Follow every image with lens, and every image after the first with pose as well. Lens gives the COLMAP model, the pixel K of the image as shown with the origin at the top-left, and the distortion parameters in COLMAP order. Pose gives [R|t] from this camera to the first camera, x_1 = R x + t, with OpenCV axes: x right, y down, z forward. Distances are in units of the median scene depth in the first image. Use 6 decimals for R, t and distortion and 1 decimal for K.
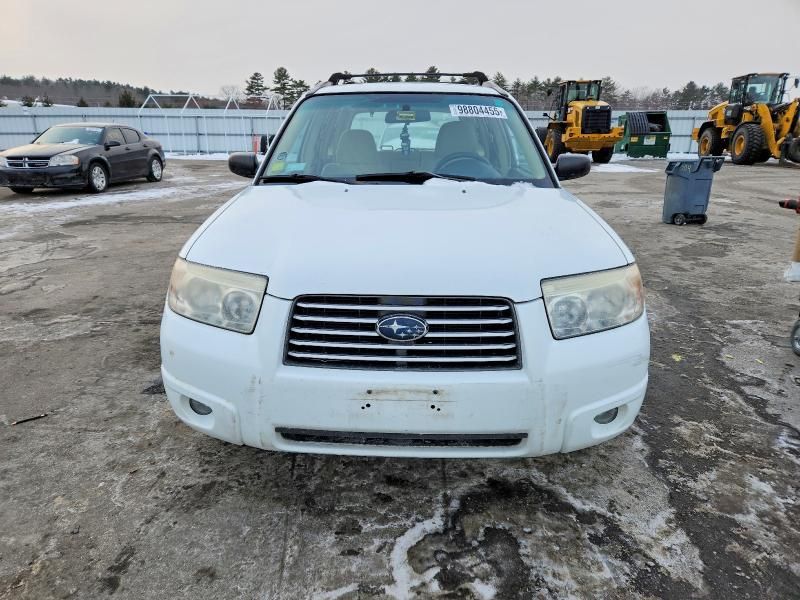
lens RADIAL K [[534.2, 0, 388.0], [0, 534.2, 304.1], [0, 0, 1]] dist [0.054037, -0.045743]
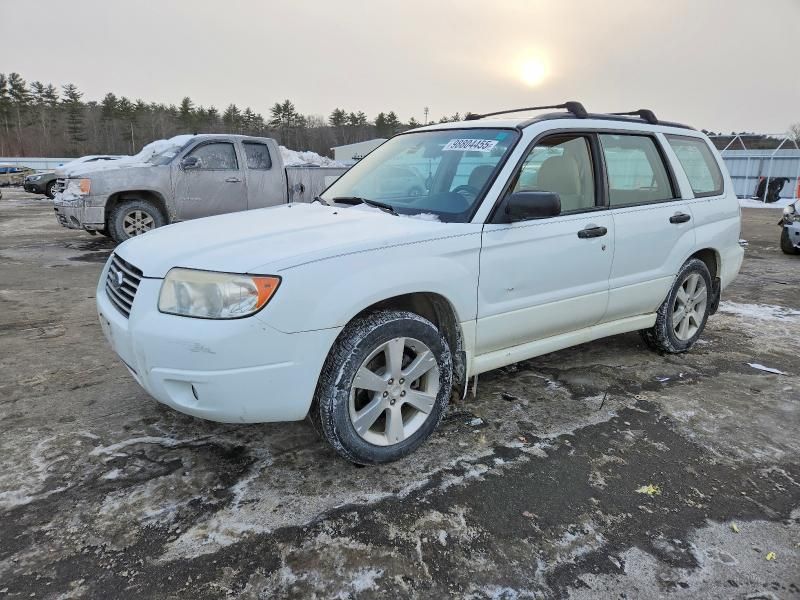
lens RADIAL K [[534.2, 0, 388.0], [0, 534.2, 304.1], [0, 0, 1]] dist [0.054037, -0.045743]
pose [[0.609955, 0.197242, -0.767496, 1.400653], [-0.252508, 0.966419, 0.047687, -0.129833], [0.751129, 0.164712, 0.639277, 0.489102]]
